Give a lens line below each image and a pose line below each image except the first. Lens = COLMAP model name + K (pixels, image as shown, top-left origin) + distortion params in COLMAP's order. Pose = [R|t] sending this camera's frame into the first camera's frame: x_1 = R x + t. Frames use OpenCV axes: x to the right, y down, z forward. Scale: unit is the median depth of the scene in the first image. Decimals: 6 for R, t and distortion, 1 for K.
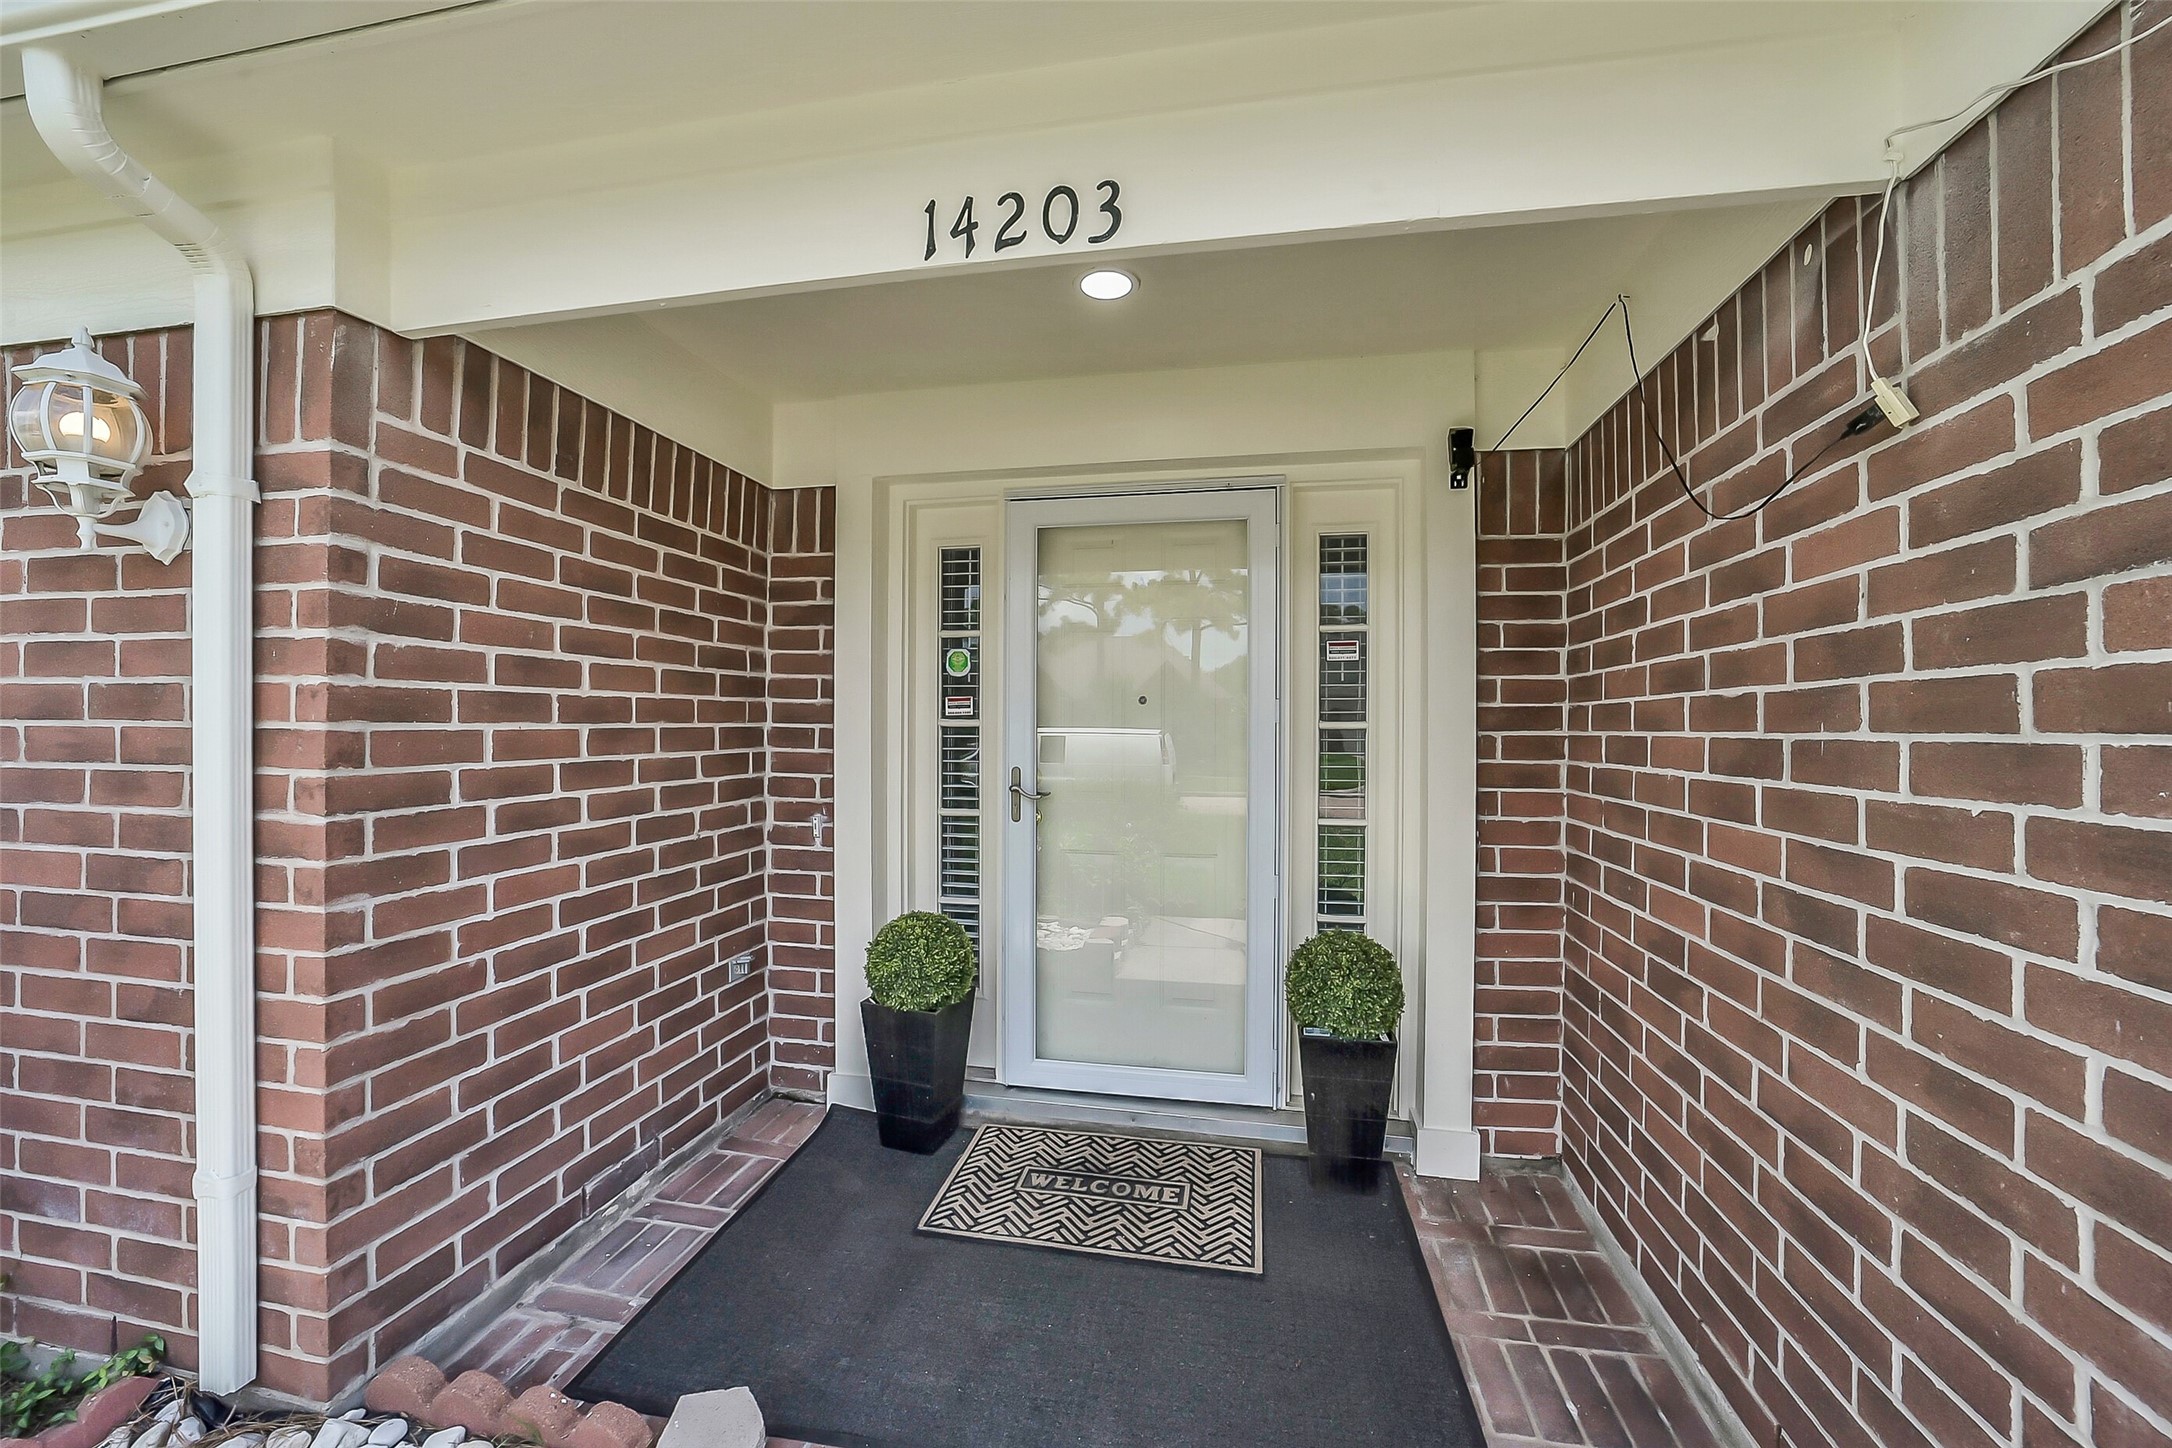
lens RADIAL K [[863.4, 0, 1089.8], [0, 863.4, 715.8], [0, 0, 1]] dist [-0.000536, 0.000166]
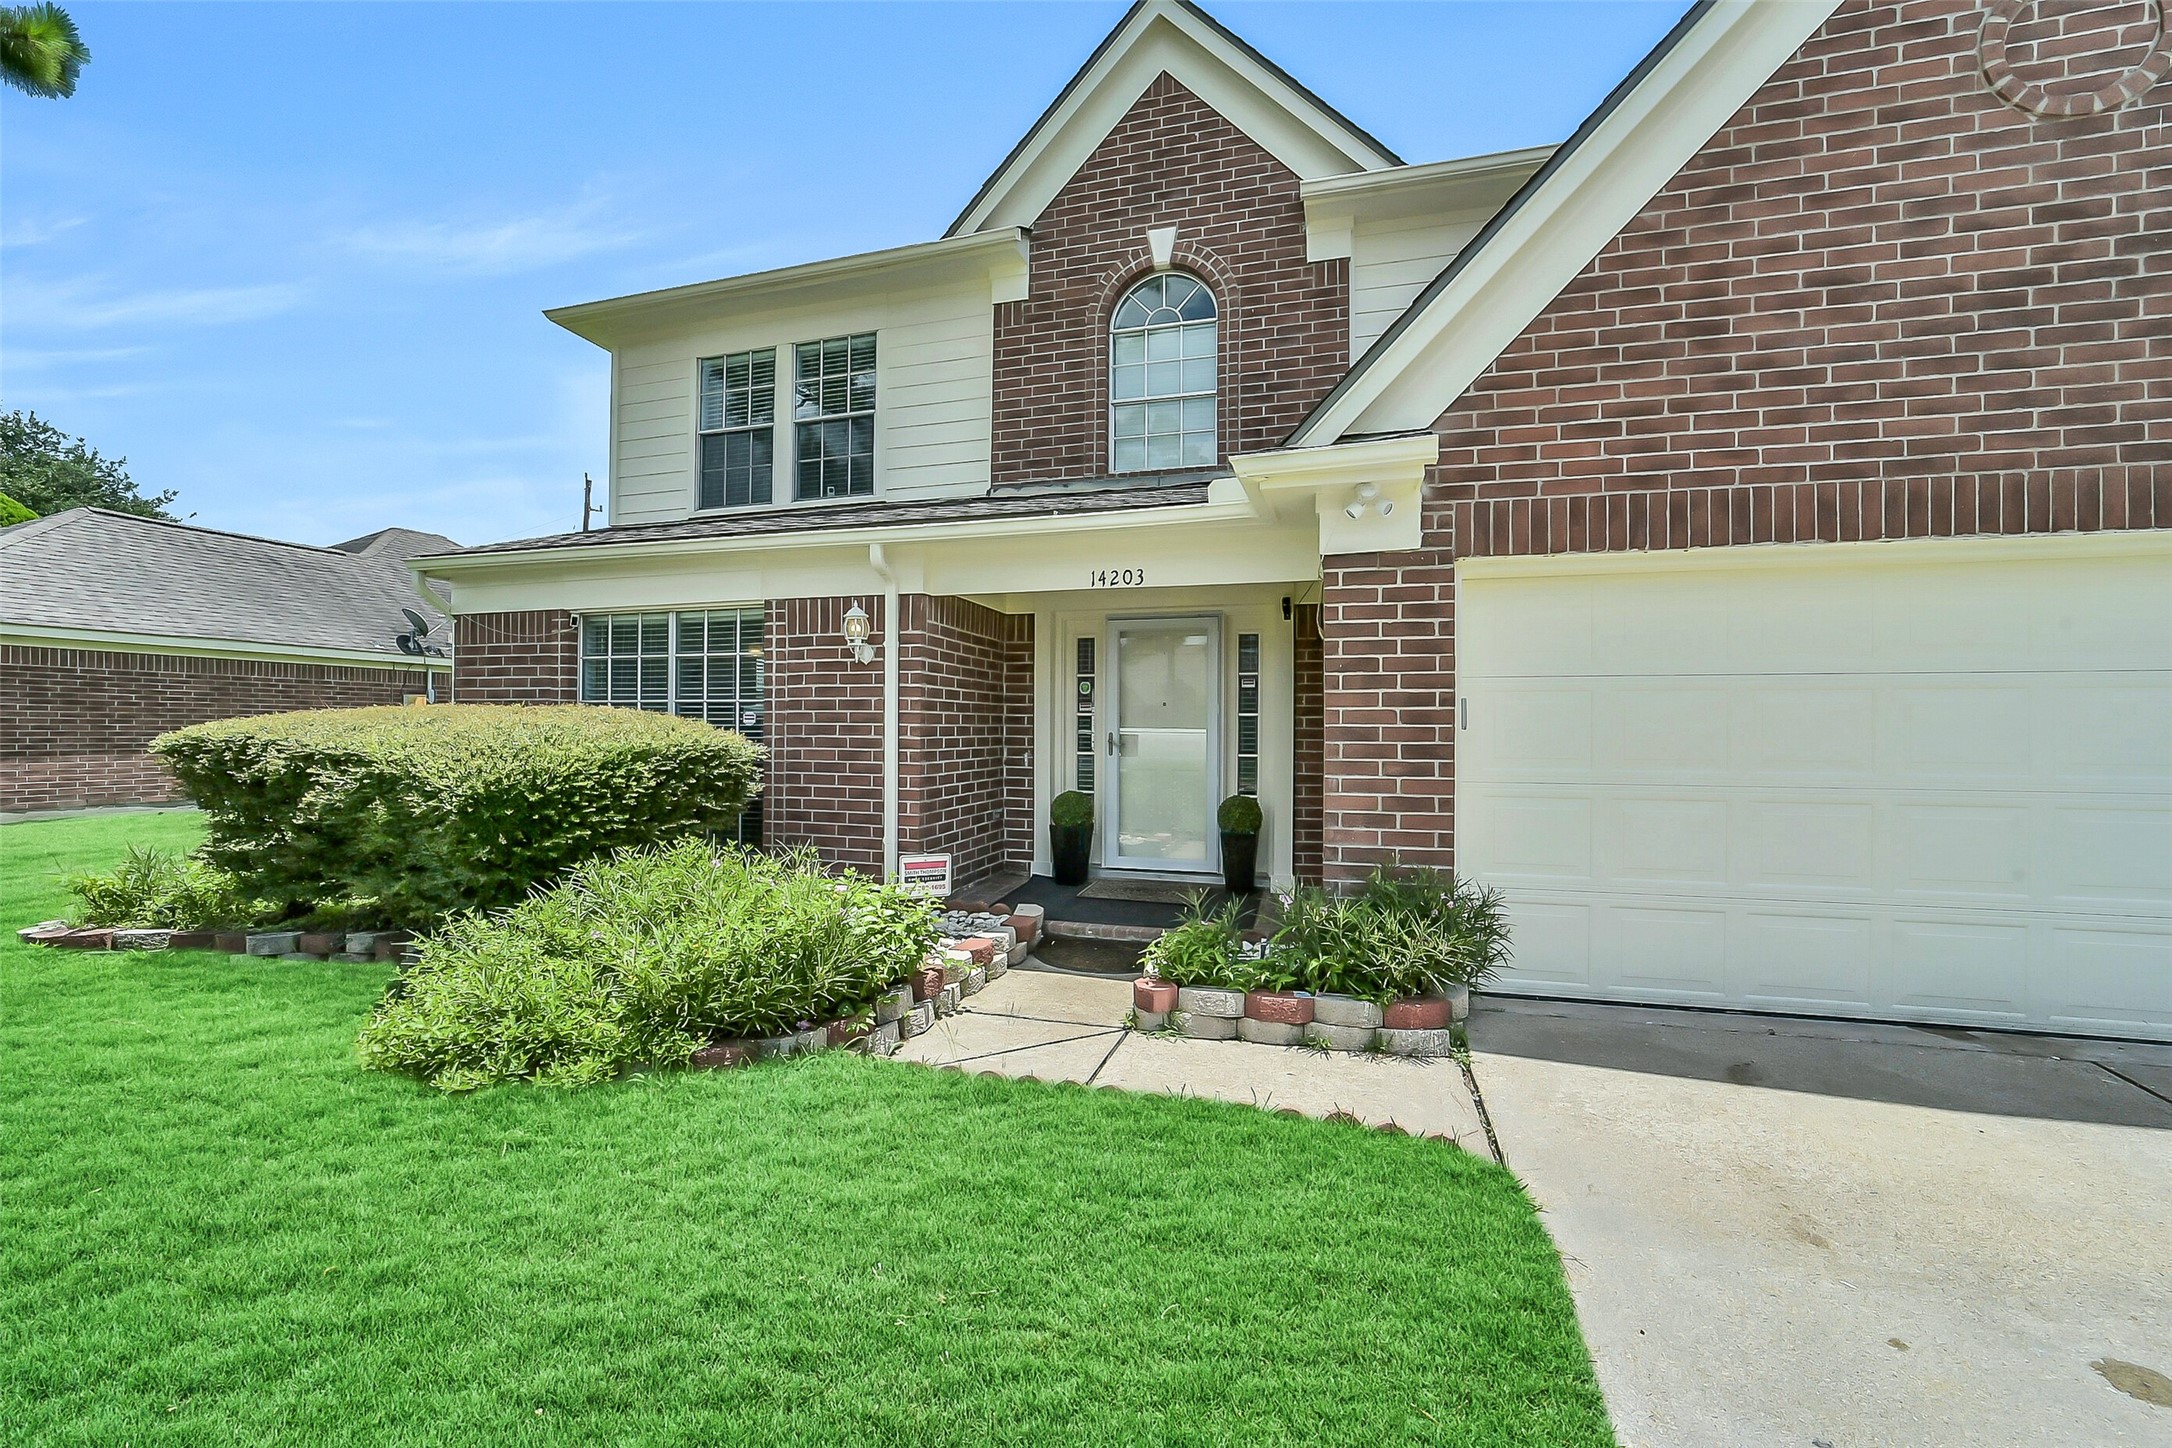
lens RADIAL K [[863.4, 0, 1096.5], [0, 863.4, 713.3], [0, 0, 1]] dist [-0.000536, 0.000166]
pose [[0.996864, -0.000247, -0.079129, 0.062903], [-0.000426, 0.999964, -0.008486, 0.026607], [0.079128, 0.008493, 0.996828, -1.347170]]
